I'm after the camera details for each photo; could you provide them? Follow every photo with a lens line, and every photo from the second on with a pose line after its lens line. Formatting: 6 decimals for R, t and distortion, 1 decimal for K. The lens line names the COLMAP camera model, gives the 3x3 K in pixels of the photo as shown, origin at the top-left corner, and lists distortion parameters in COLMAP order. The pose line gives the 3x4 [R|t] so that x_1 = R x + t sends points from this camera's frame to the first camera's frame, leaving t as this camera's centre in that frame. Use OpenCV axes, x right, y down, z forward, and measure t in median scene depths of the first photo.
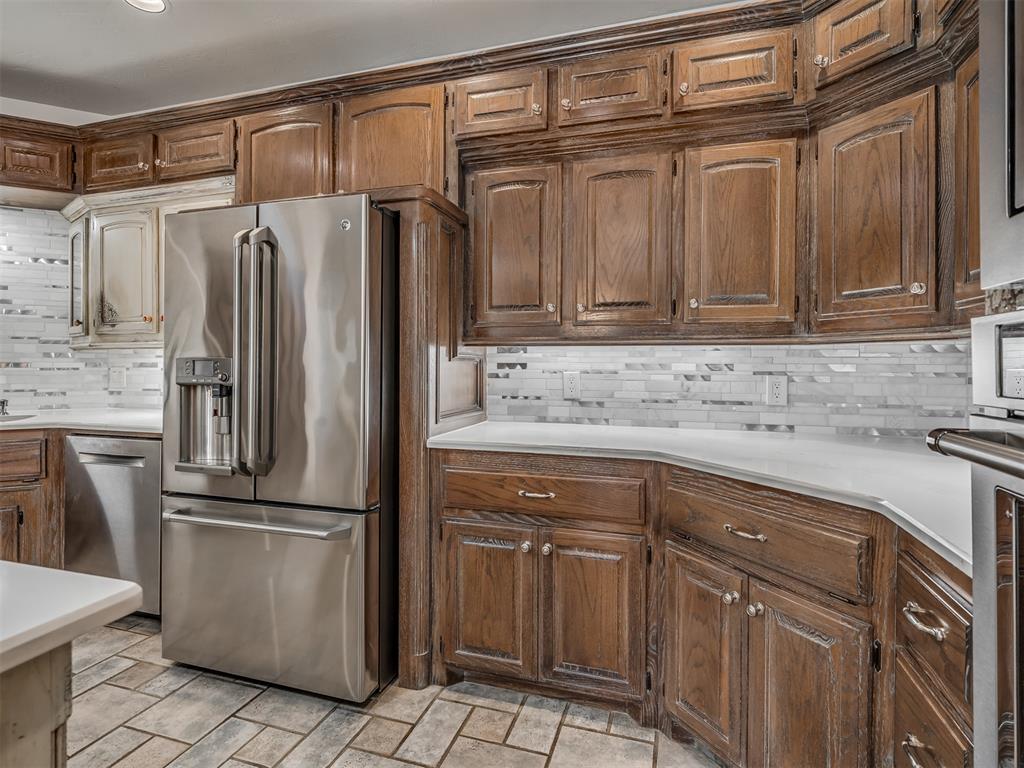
lens RADIAL K [[568.1, 0, 485.1], [0, 568.1, 359.3], [0, 0, 1]] dist [-0.004526, -0.001091]
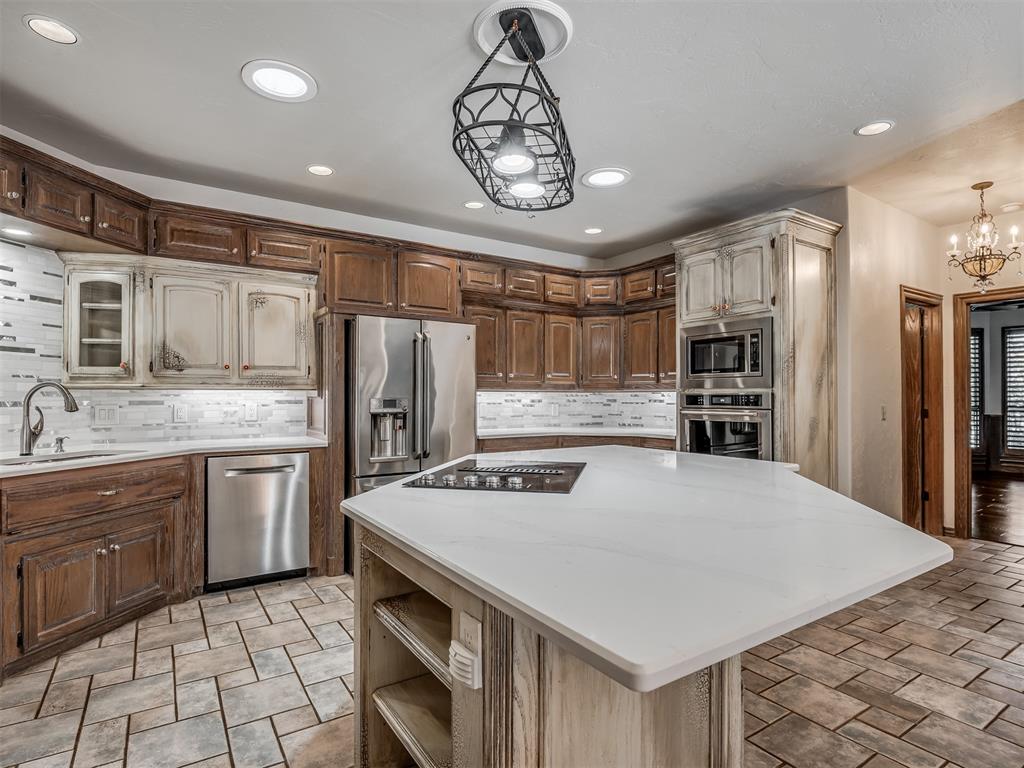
lens RADIAL K [[557.6, 0, 522.6], [0, 557.6, 391.3], [0, 0, 1]] dist [-0.022215, -0.001437]
pose [[0.612941, 0.007431, 0.790094, -1.417829], [-0.002329, 0.999968, -0.007598, -0.009027], [-0.790125, 0.002817, 0.612939, -0.370557]]
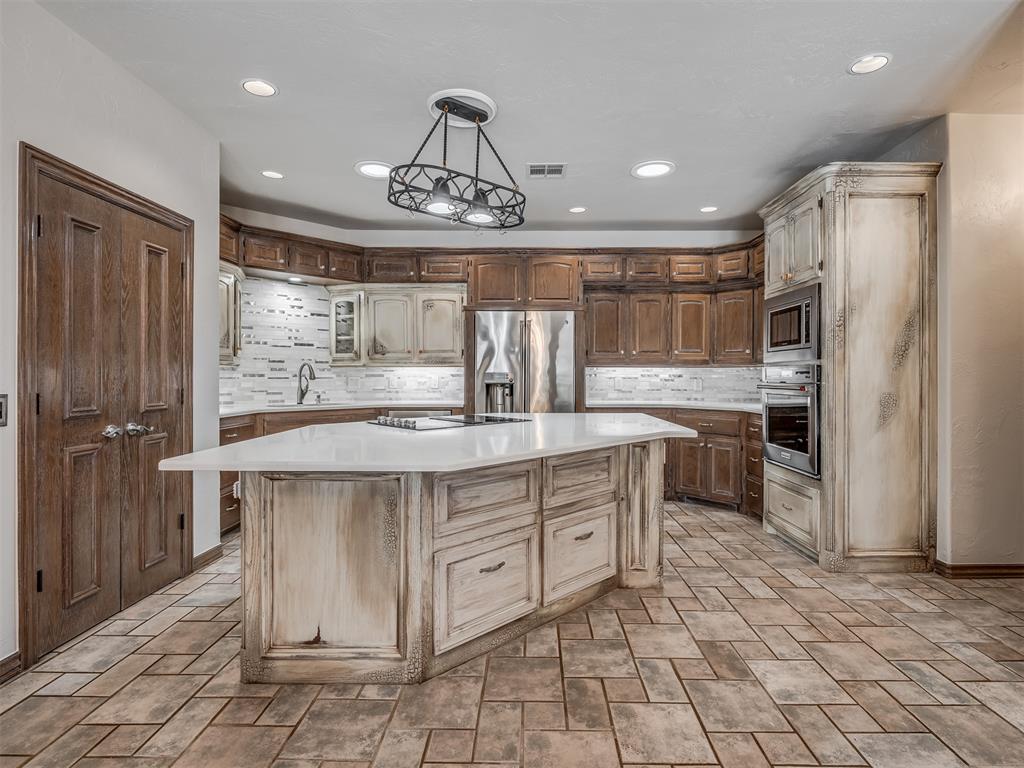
lens RADIAL K [[540.6, 0, 514.7], [0, 540.6, 375.8], [0, 0, 1]] dist [-0.015216, -0.001374]
pose [[0.956182, 0.000587, 0.292771, -0.949632], [-0.001647, 0.999993, 0.003375, 0.005930], [-0.292767, -0.003710, 0.956176, -1.047550]]
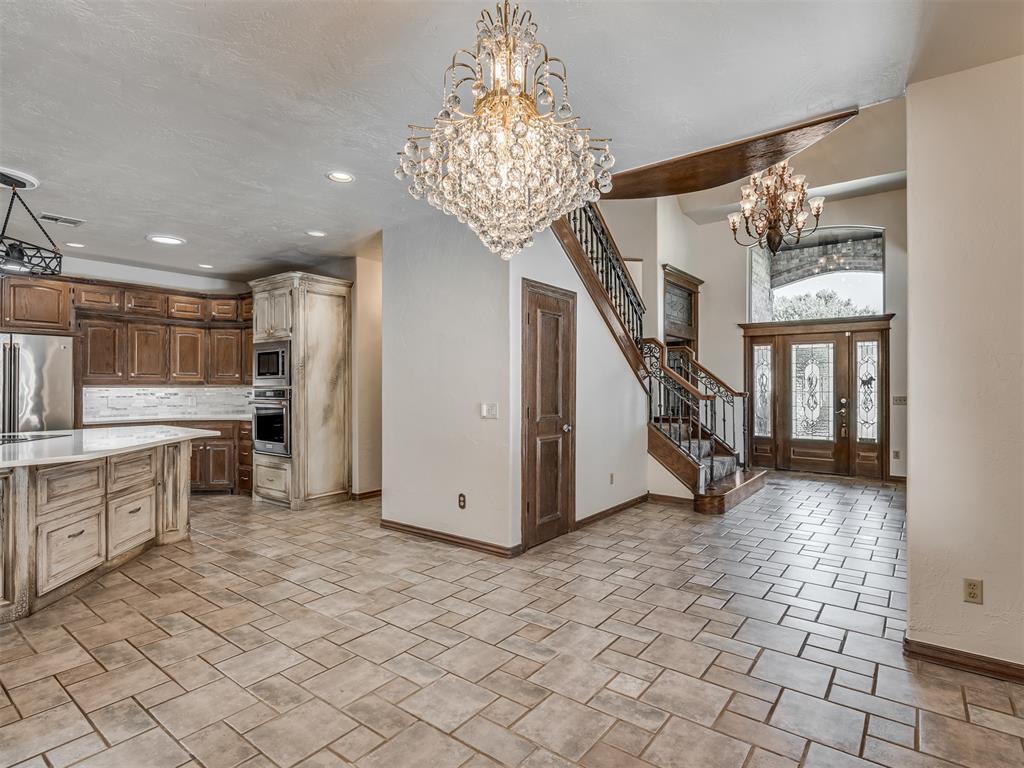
lens RADIAL K [[530.2, 0, 542.0], [0, 530.2, 387.3], [0, 0, 1]] dist [0.003192, 0.000287]
pose [[0.302456, -0.003055, 0.953158, -1.624207], [-0.001553, 0.999992, 0.003698, -0.034808], [-0.953162, -0.002599, 0.302449, -1.659378]]
